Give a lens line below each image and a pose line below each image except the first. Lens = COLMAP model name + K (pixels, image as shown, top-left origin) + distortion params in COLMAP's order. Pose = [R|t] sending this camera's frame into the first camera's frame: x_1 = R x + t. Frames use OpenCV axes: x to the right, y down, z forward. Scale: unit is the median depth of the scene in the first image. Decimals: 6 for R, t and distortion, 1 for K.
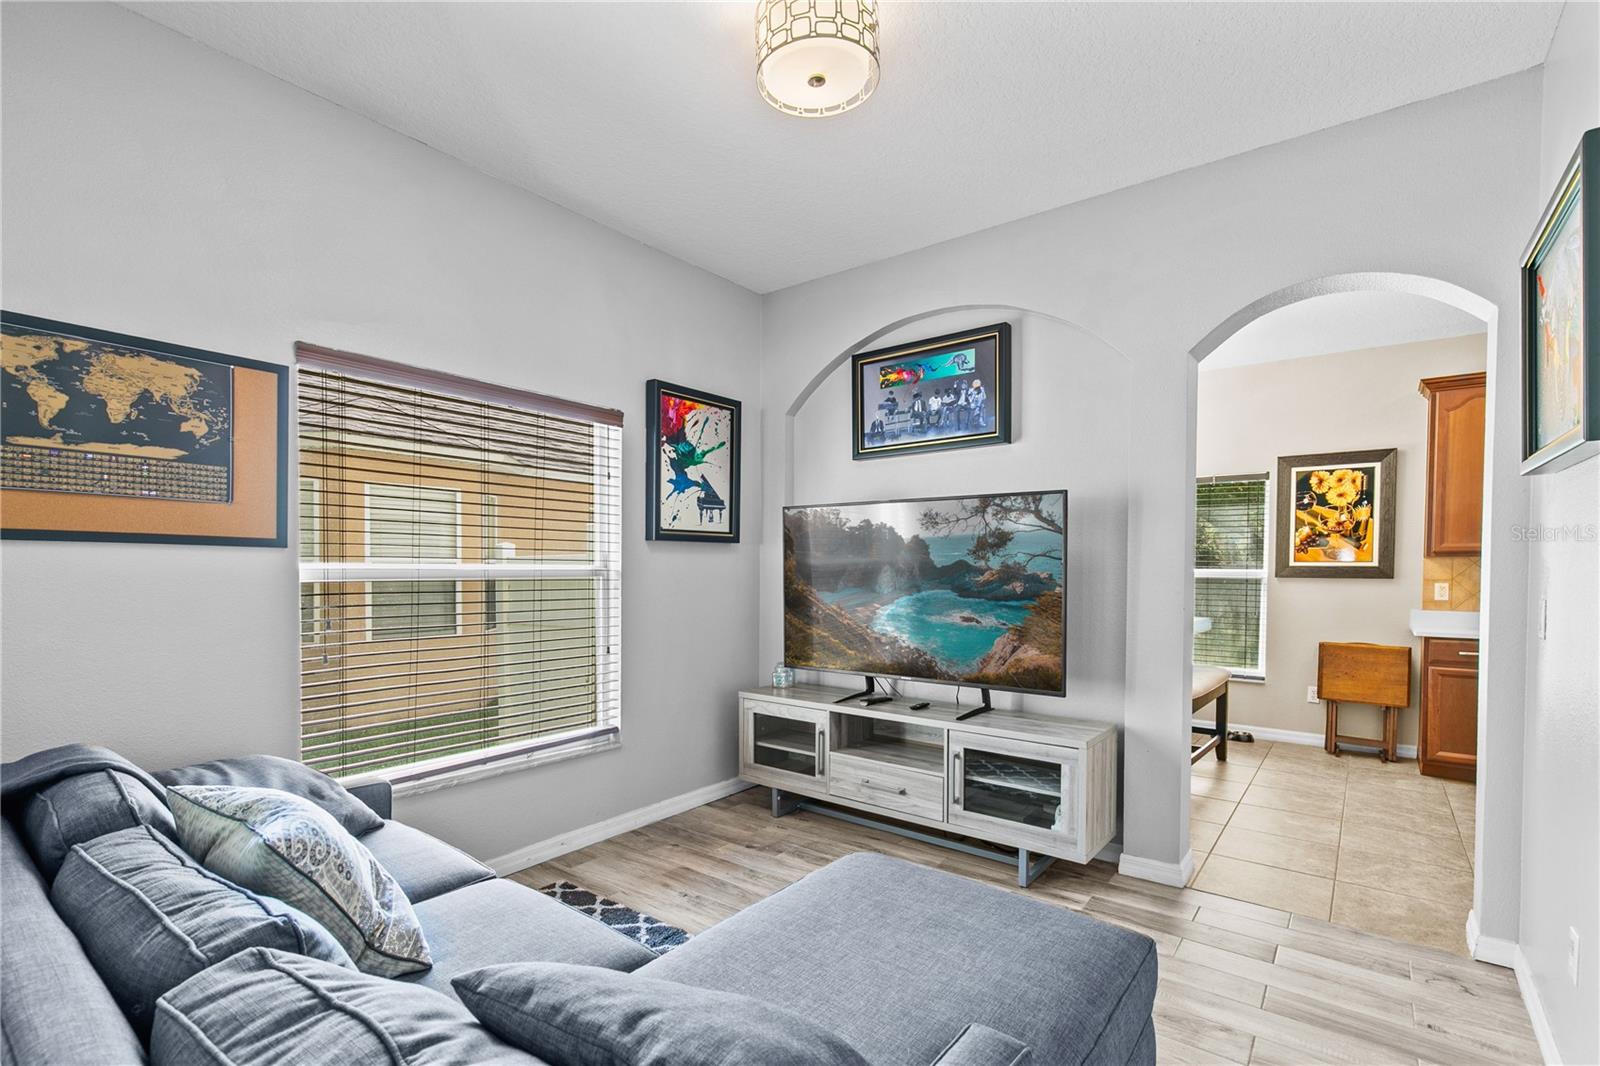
lens RADIAL K [[731.6, 0, 806.3], [0, 731.6, 583.0], [0, 0, 1]] dist [0.003019, 0.000090]
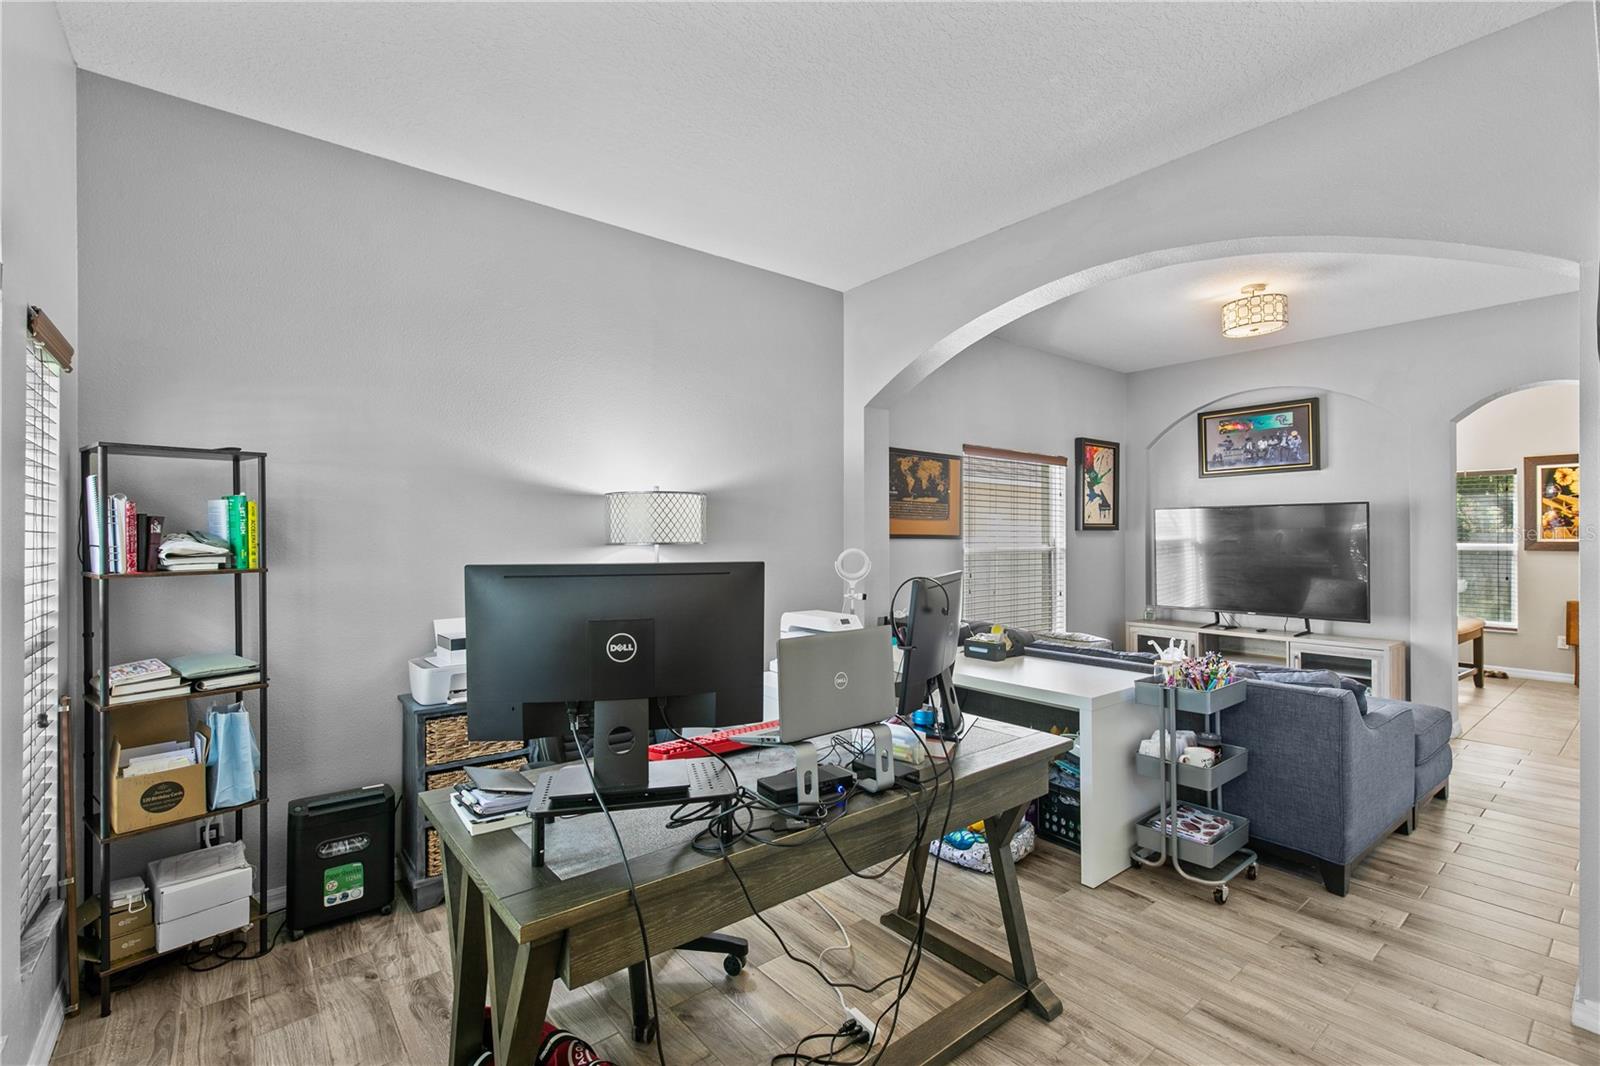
lens RADIAL K [[710.5, 0, 810.8], [0, 710.5, 531.0], [0, 0, 1]] dist [0.004973, 0.000262]
pose [[0.974083, -0.007543, -0.226063, -0.332619], [0.000806, 0.999553, -0.029877, -0.005757], [0.226188, 0.028920, 0.973654, -0.566825]]
